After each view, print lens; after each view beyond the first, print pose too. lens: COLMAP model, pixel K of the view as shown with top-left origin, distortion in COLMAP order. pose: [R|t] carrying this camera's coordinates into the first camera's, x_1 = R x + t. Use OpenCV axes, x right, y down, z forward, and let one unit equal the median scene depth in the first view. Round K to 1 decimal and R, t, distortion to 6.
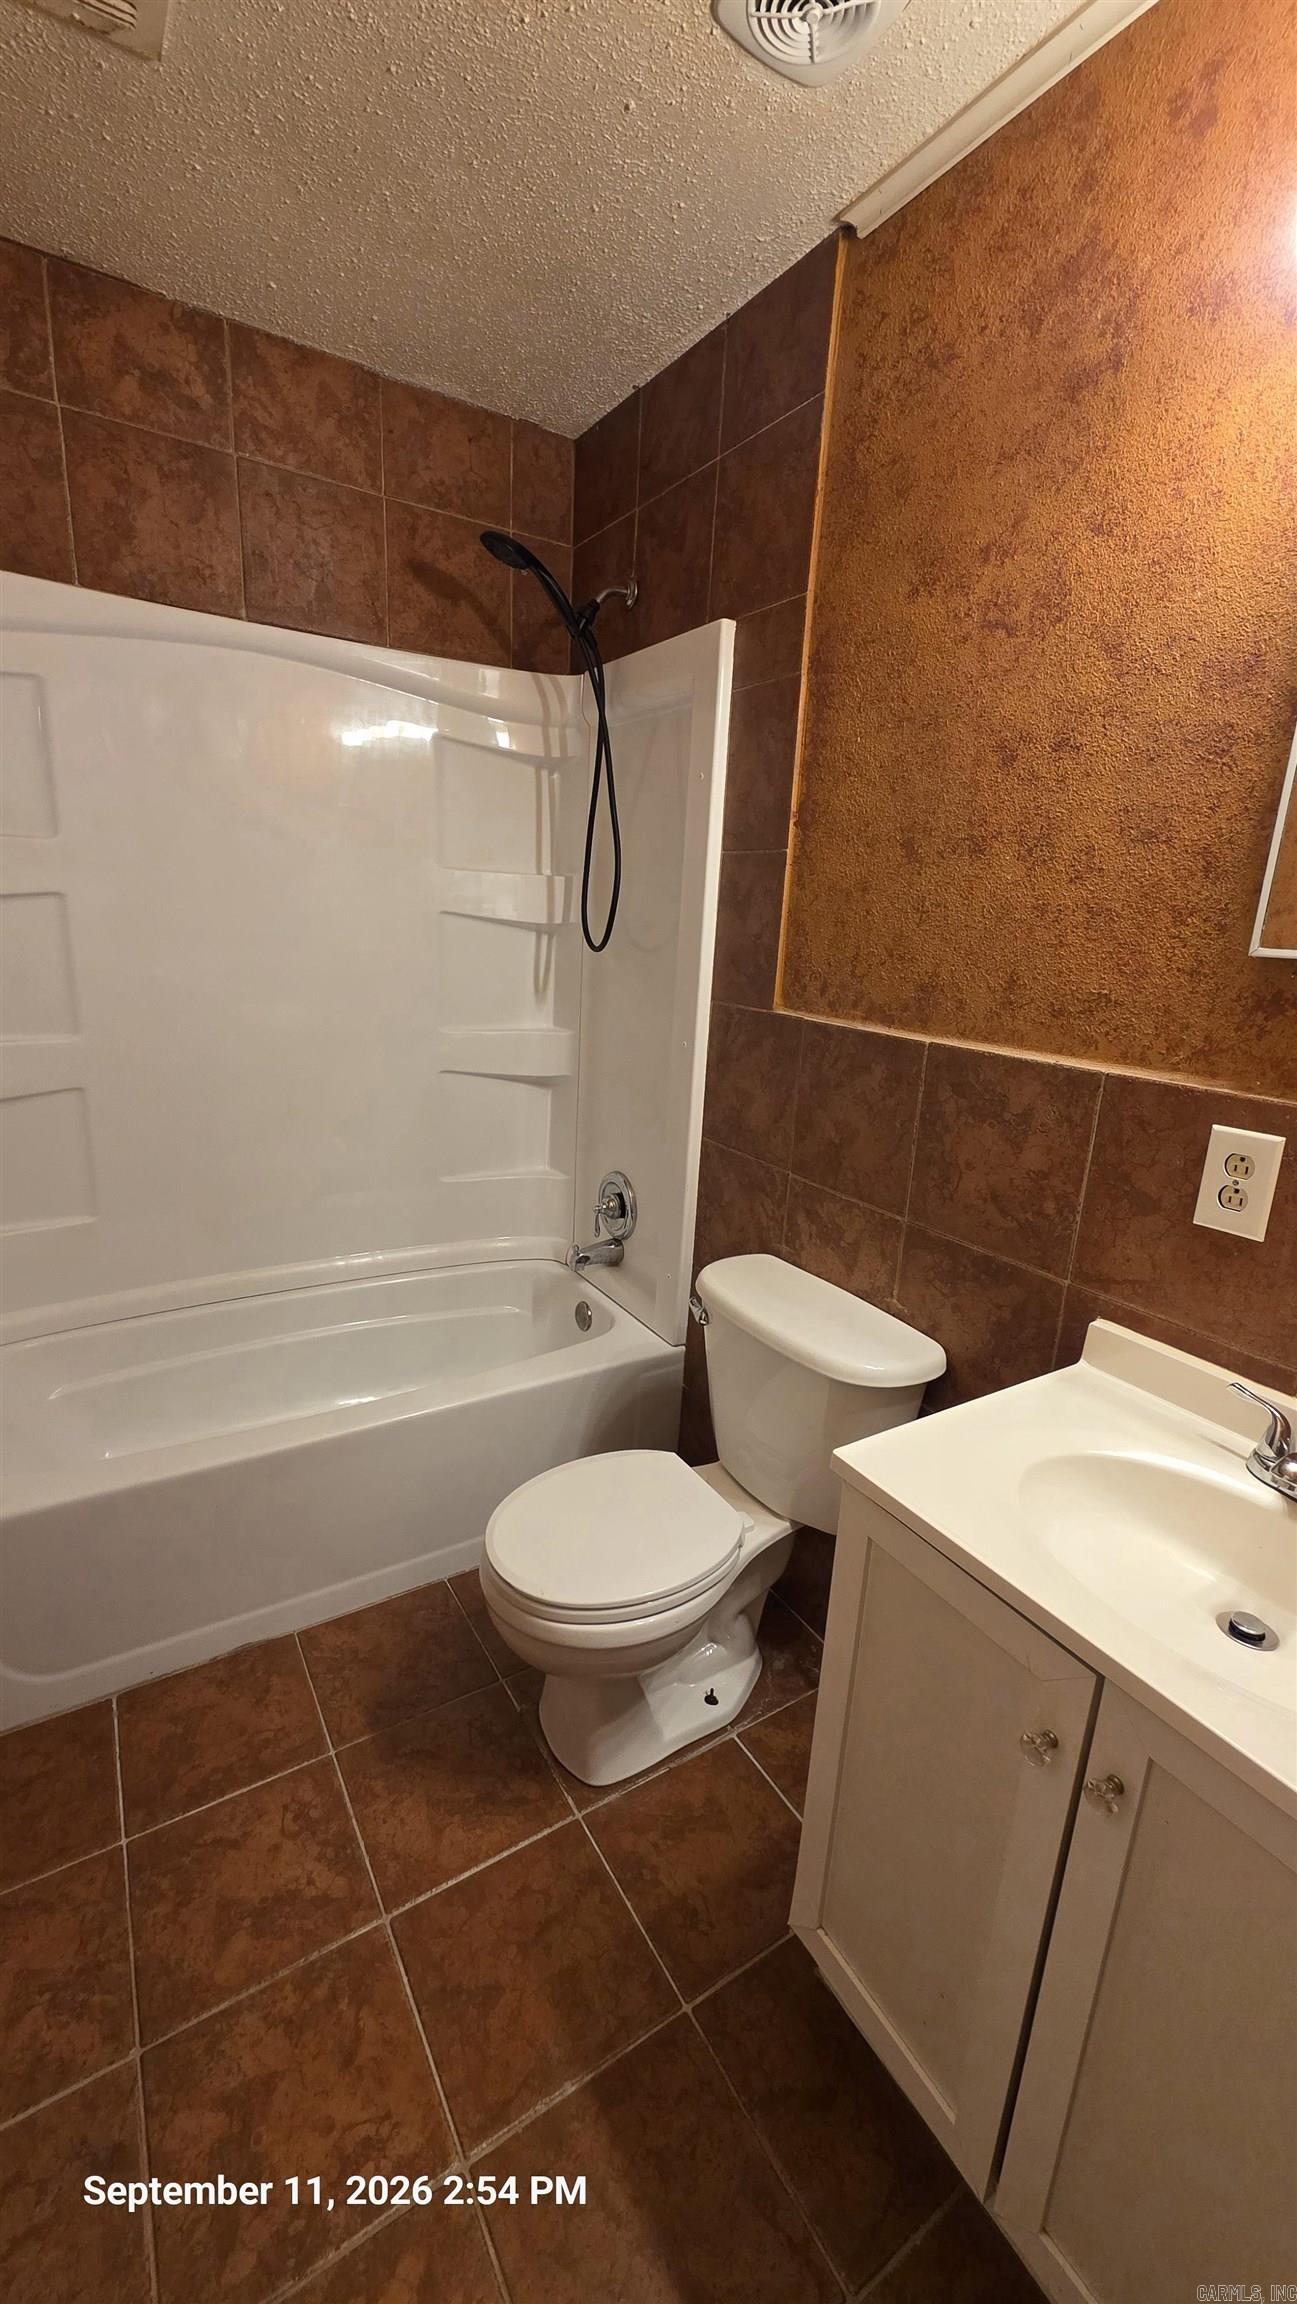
lens RADIAL K [[918.7, 0, 649.5], [0, 918.7, 1150.4], [0, 0, 1]] dist [-0.002044, -0.000068]
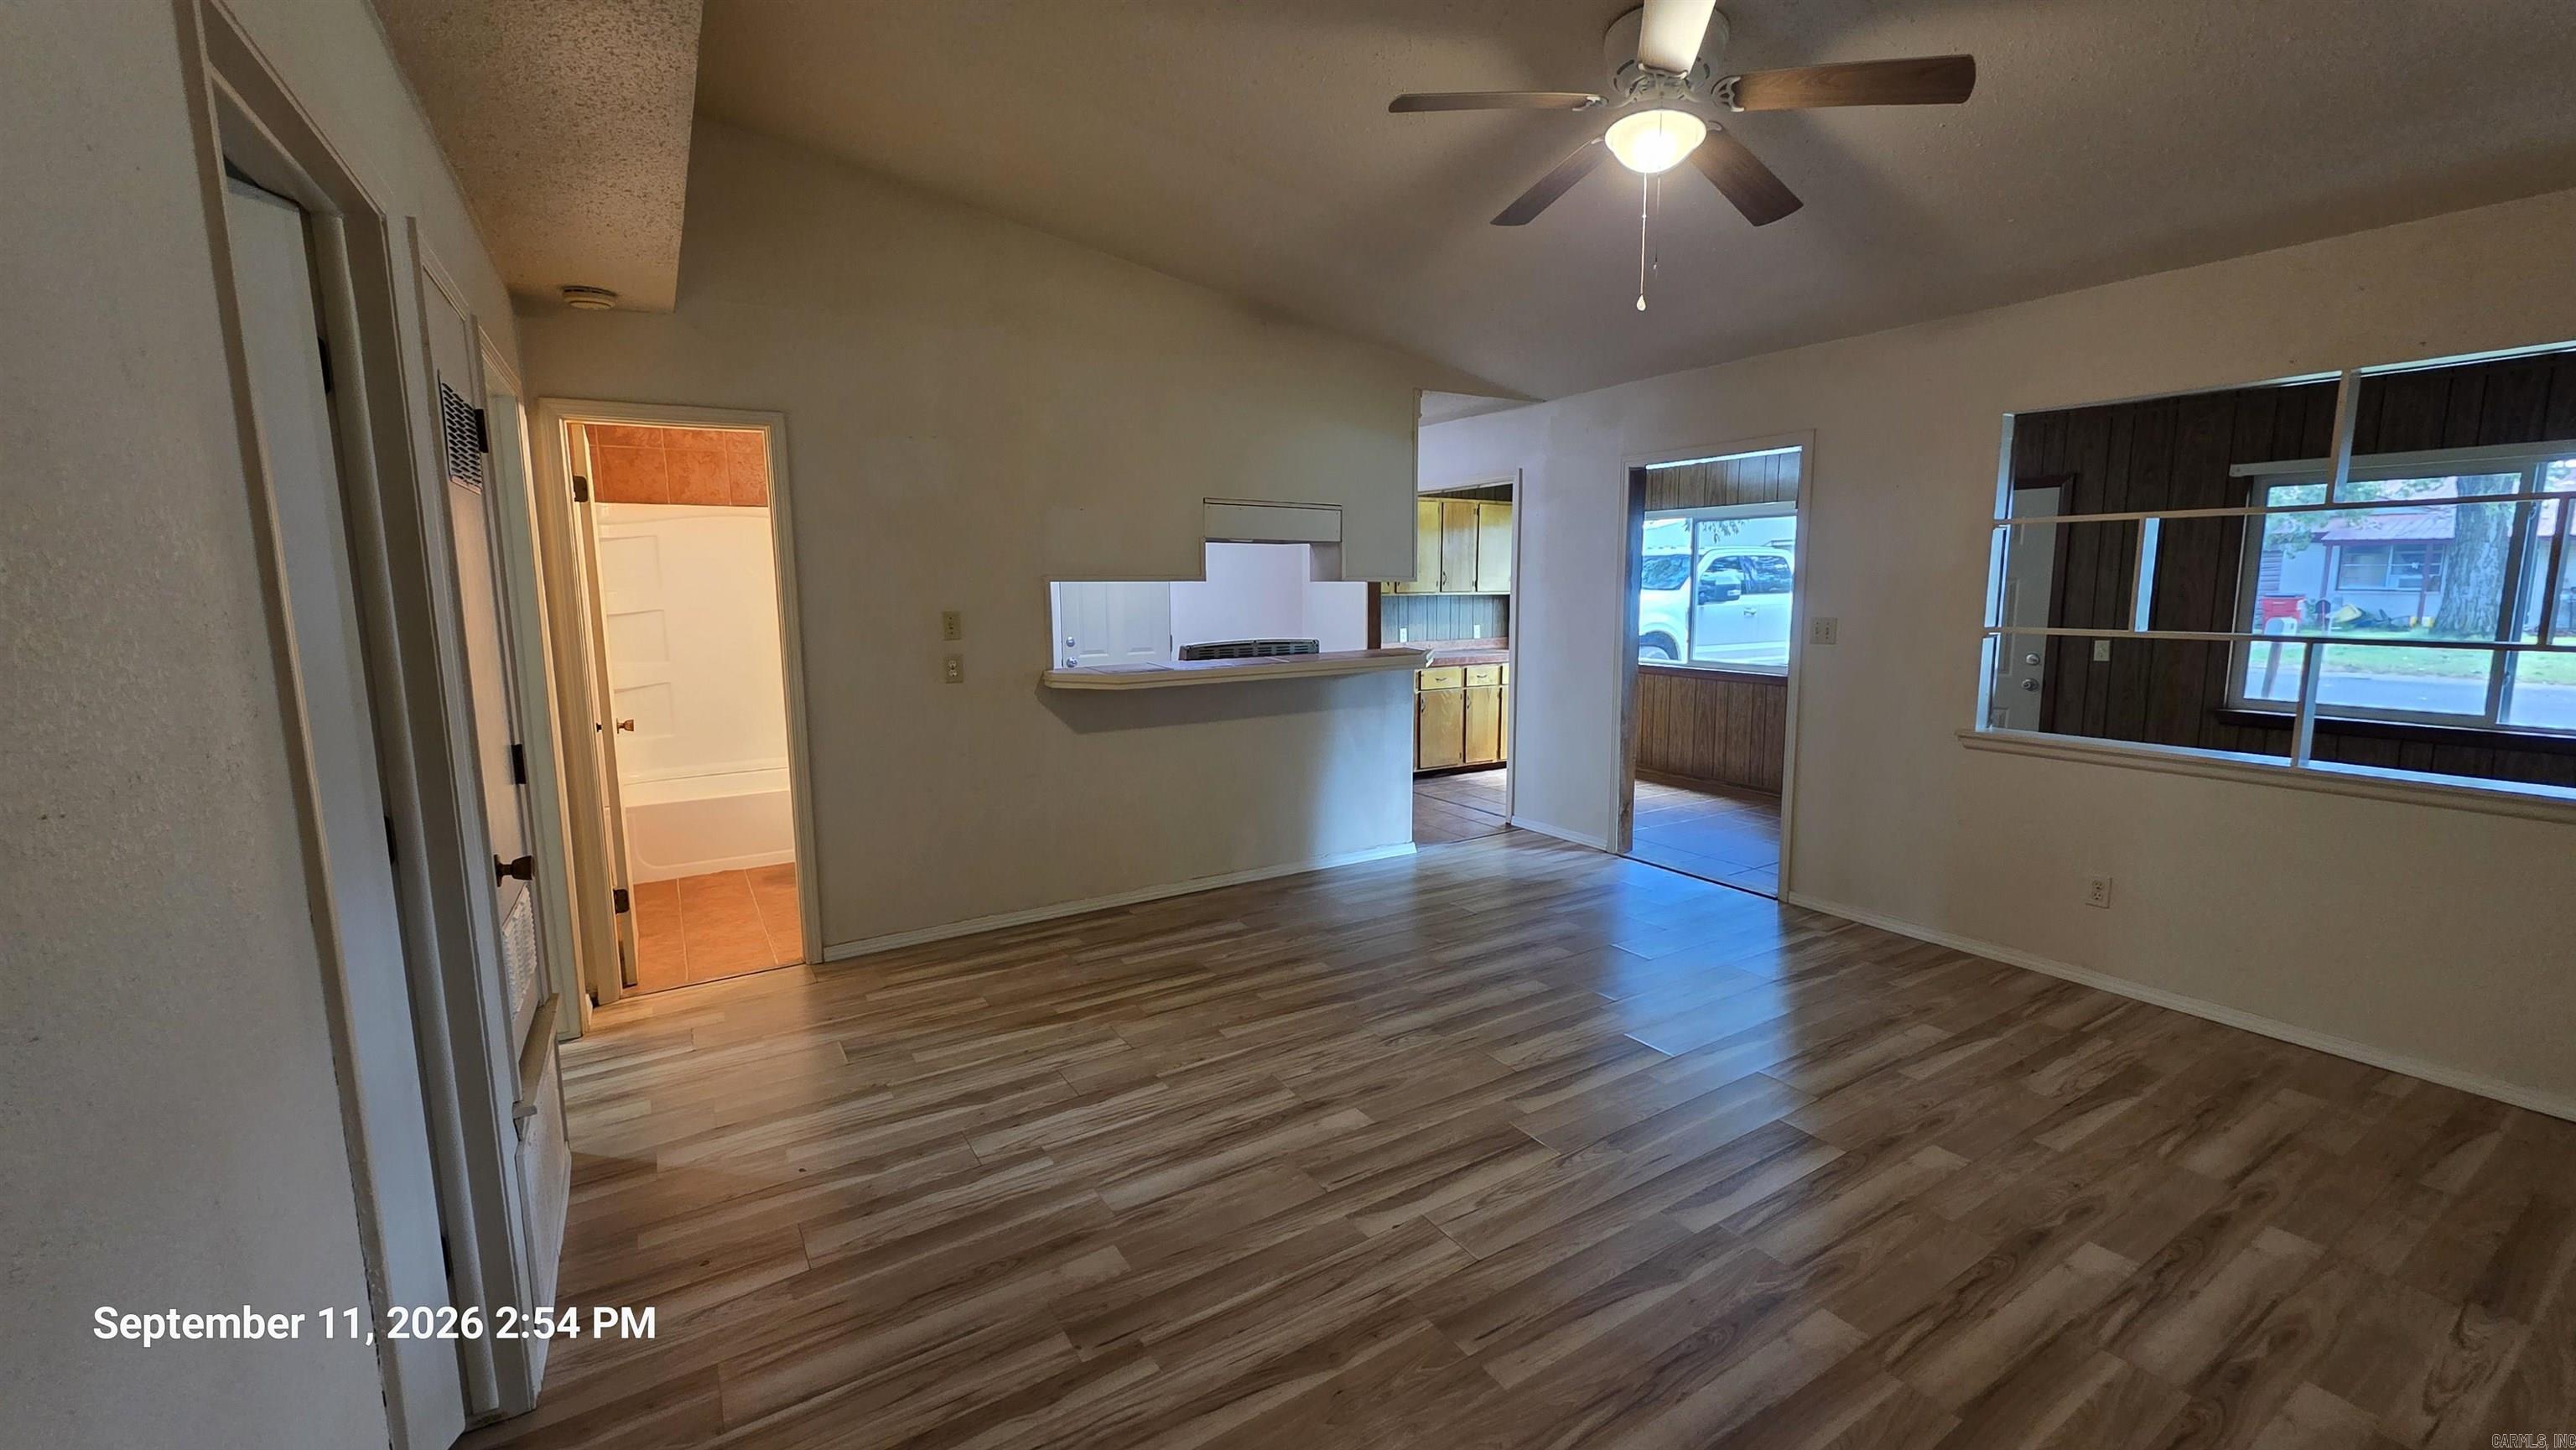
lens RADIAL K [[1027.2, 0, 1287.4], [0, 1027.2, 720.9], [0, 0, 1]] dist [-0.002044, -0.000068]
pose [[0.997919, -0.063411, -0.011728, 1.295921], [0.061656, 0.991493, -0.114629, 0.540662], [0.018897, 0.113668, 0.993339, -2.071509]]
